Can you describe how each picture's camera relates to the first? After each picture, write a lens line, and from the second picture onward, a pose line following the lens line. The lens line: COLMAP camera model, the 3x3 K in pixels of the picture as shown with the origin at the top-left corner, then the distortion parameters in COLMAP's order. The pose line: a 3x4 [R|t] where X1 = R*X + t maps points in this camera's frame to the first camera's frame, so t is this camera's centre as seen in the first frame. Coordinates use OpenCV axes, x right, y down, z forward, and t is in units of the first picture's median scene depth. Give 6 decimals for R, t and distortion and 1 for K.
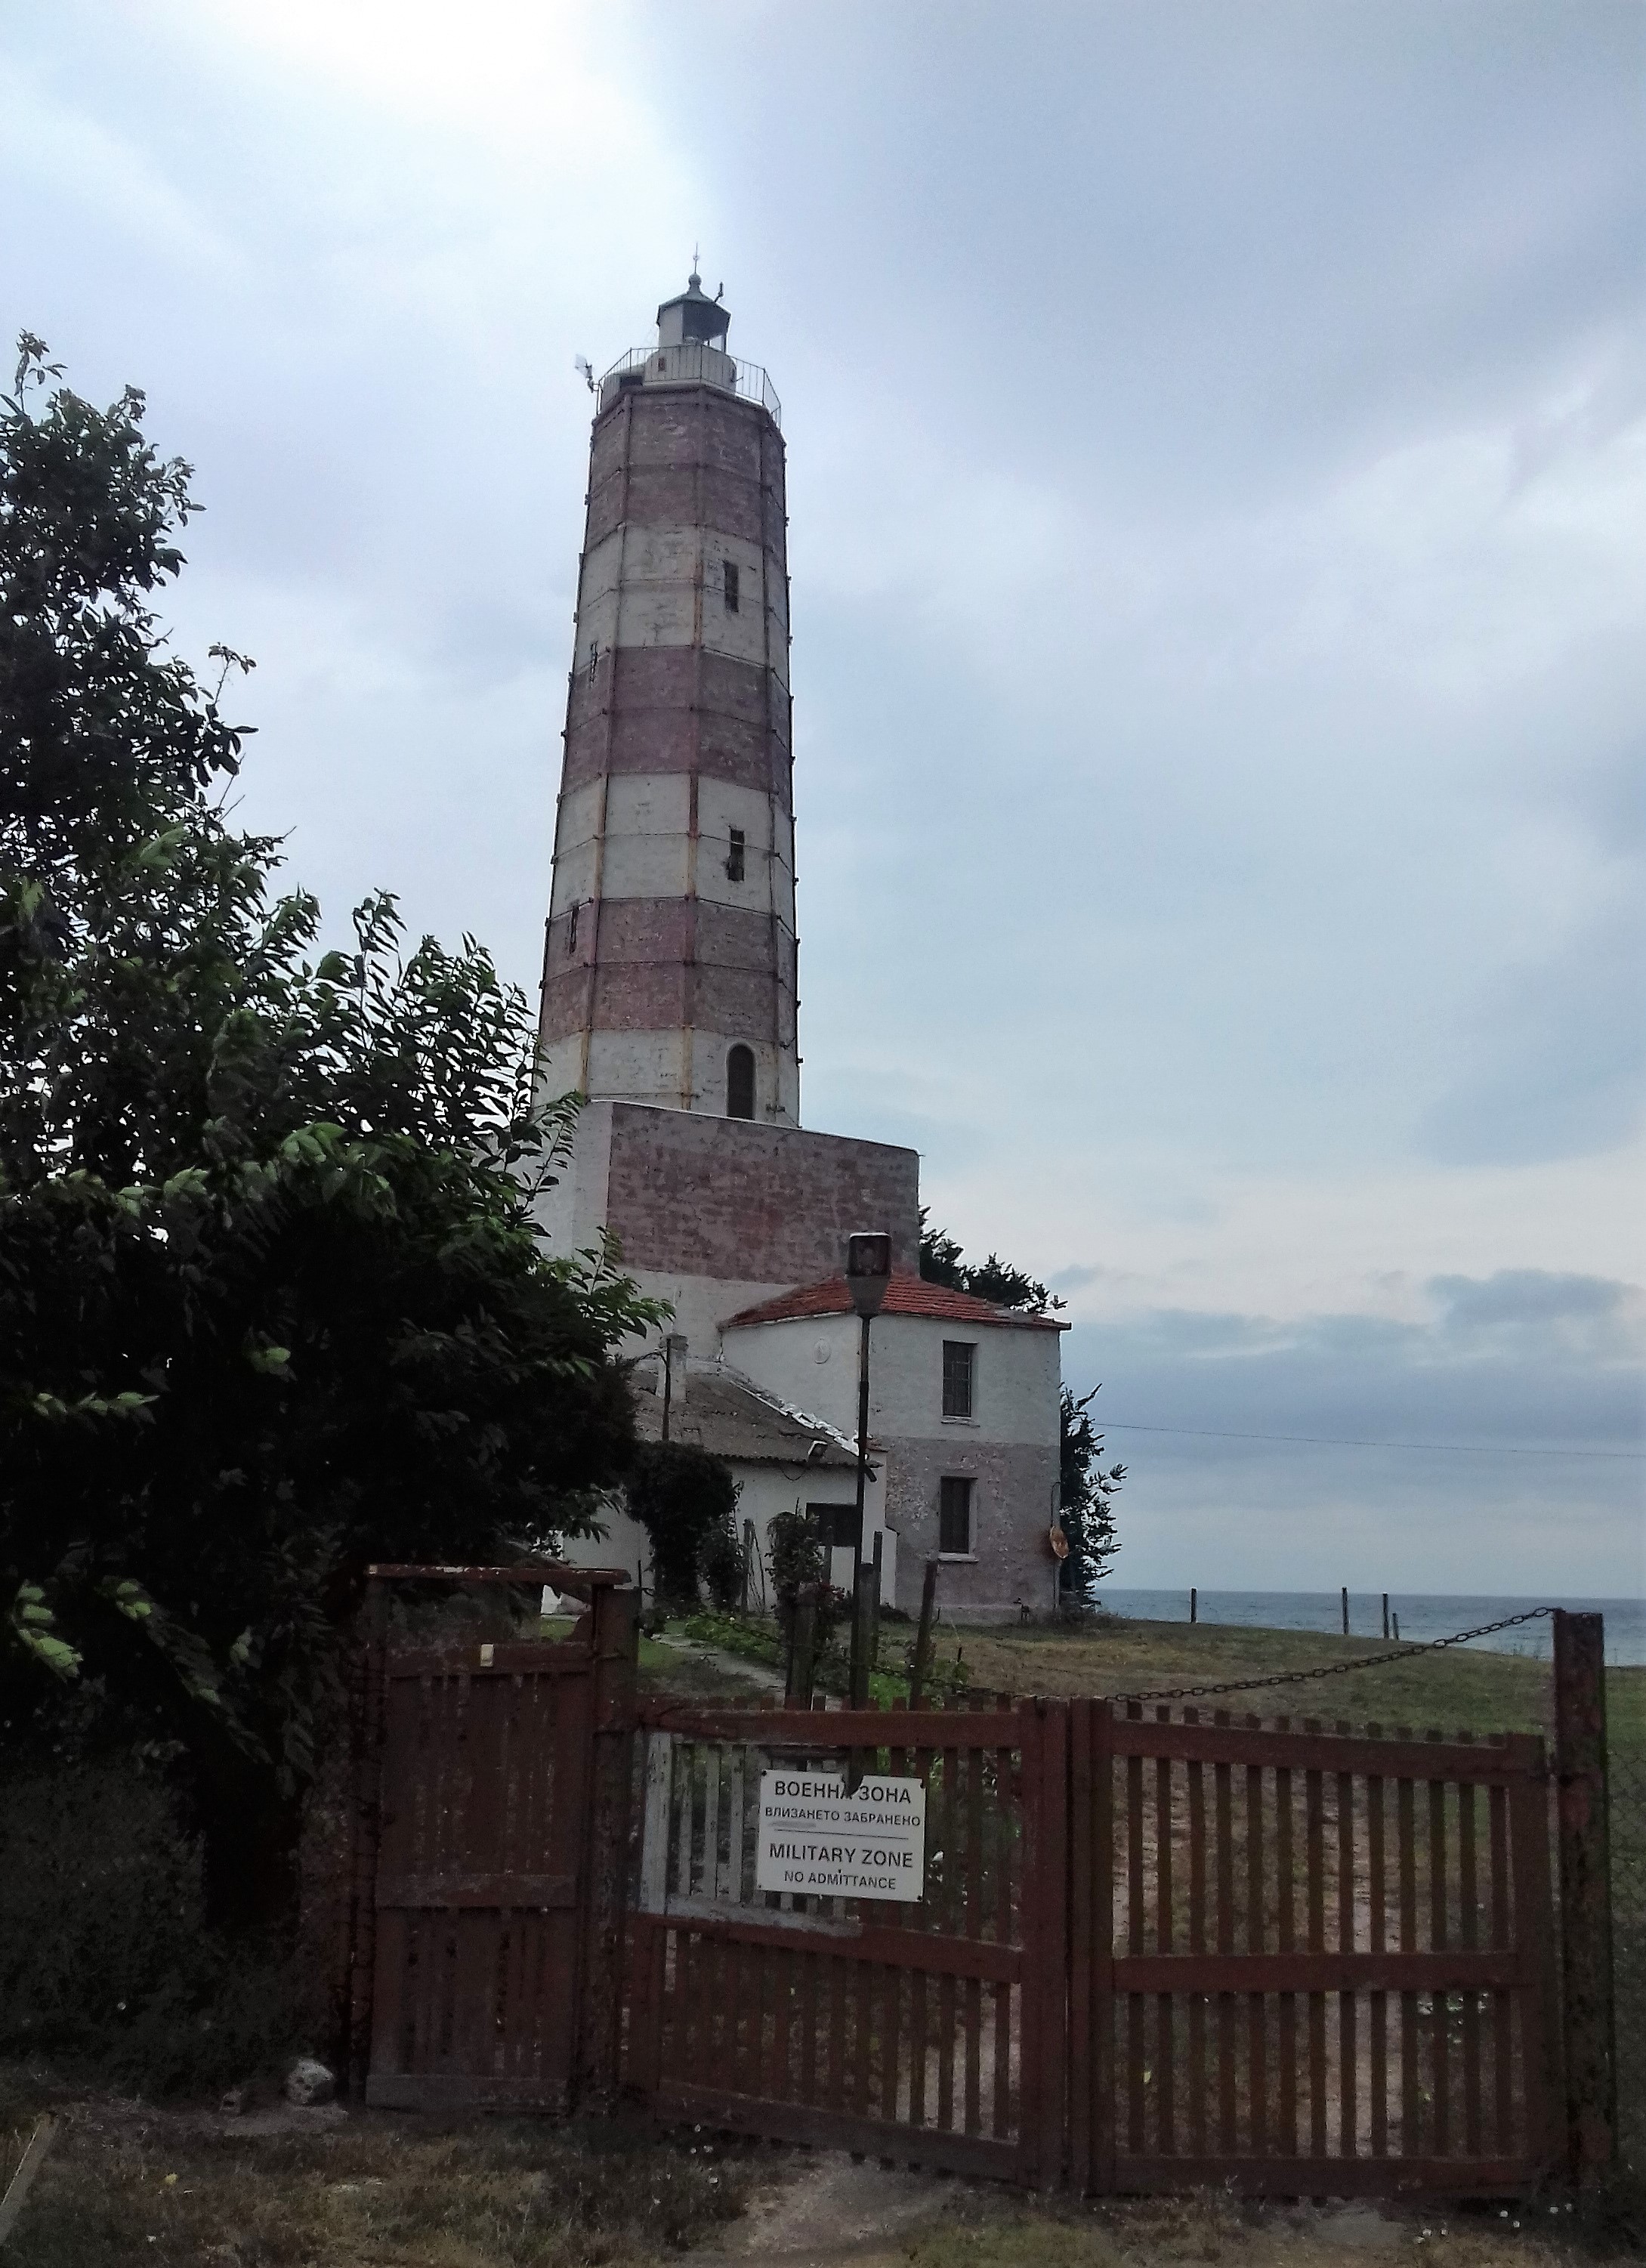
lens RADIAL K [[2693.5, 0, 862.7], [0, 2693.5, 1135.6], [0, 0, 1]] dist [0.142942, -0.340265]
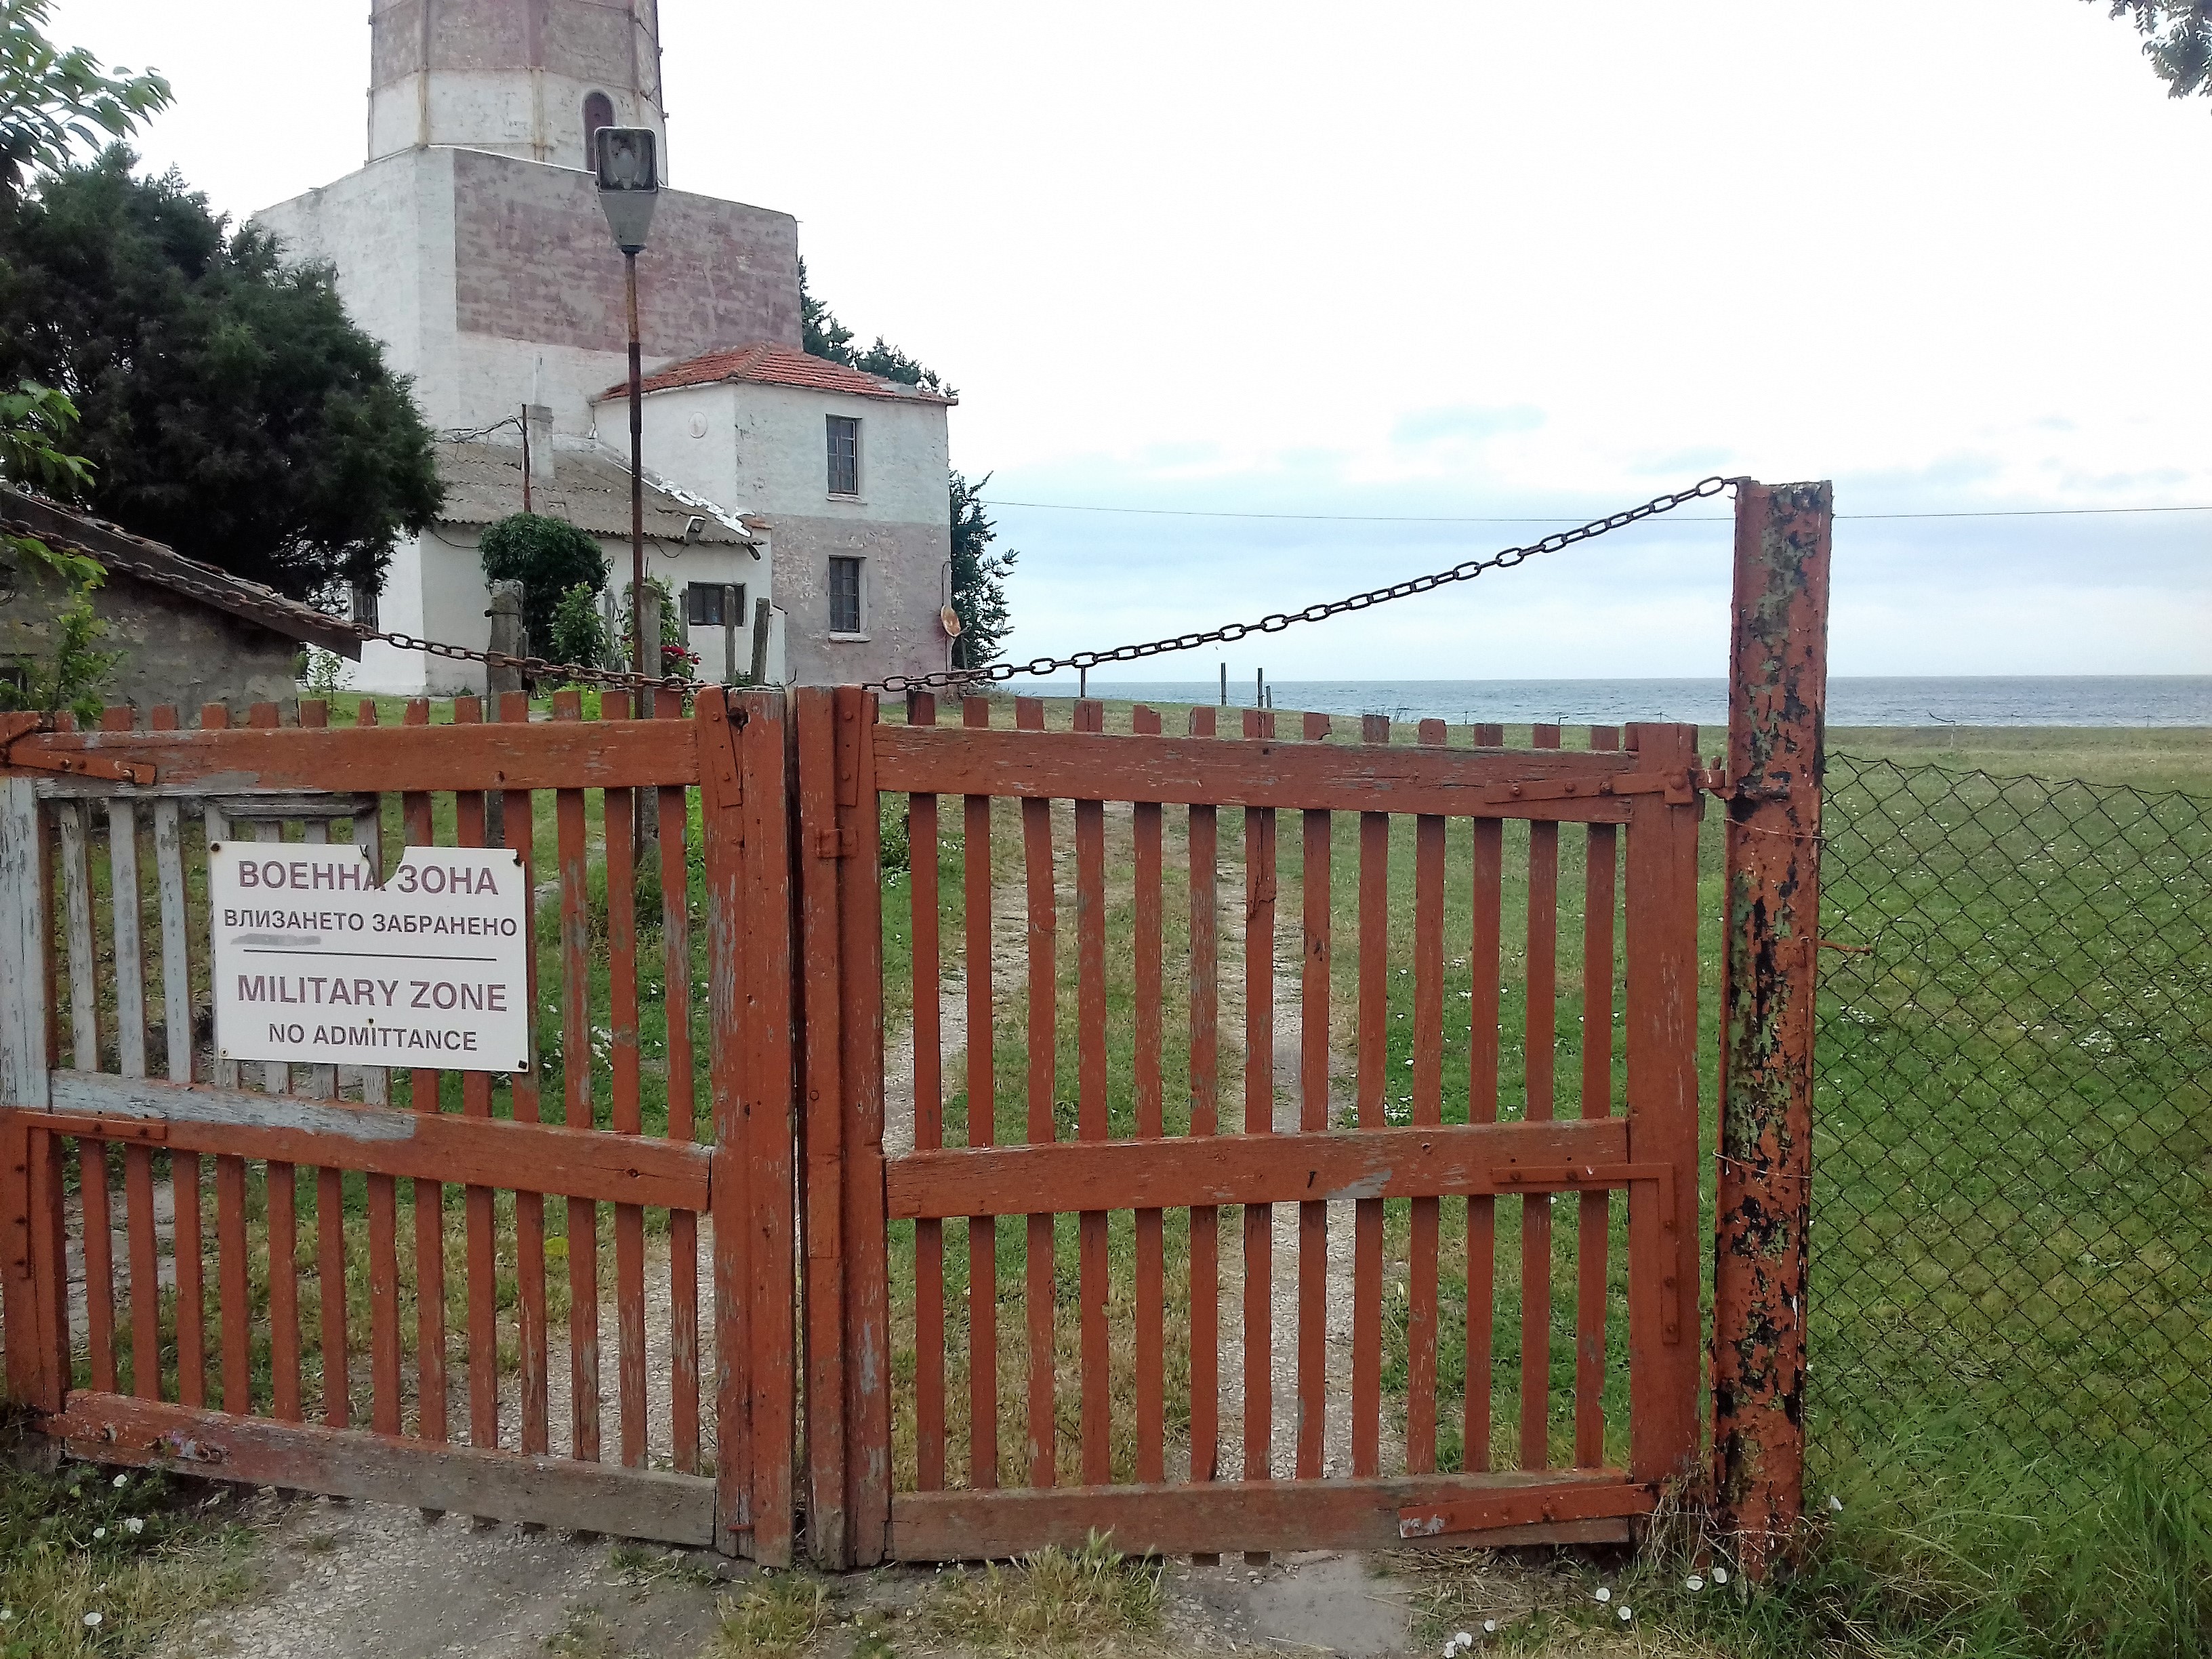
lens RADIAL K [[2394.4, 0, 1106.0], [0, 2394.4, 829.5], [0, 0, 1]] dist [-0.008487, -0.009632]
pose [[0.991577, -0.029264, 0.126169, 0.017907], [0.000290, 0.974638, 0.223785, 0.030803], [-0.129518, -0.221864, 0.966438, 0.127724]]
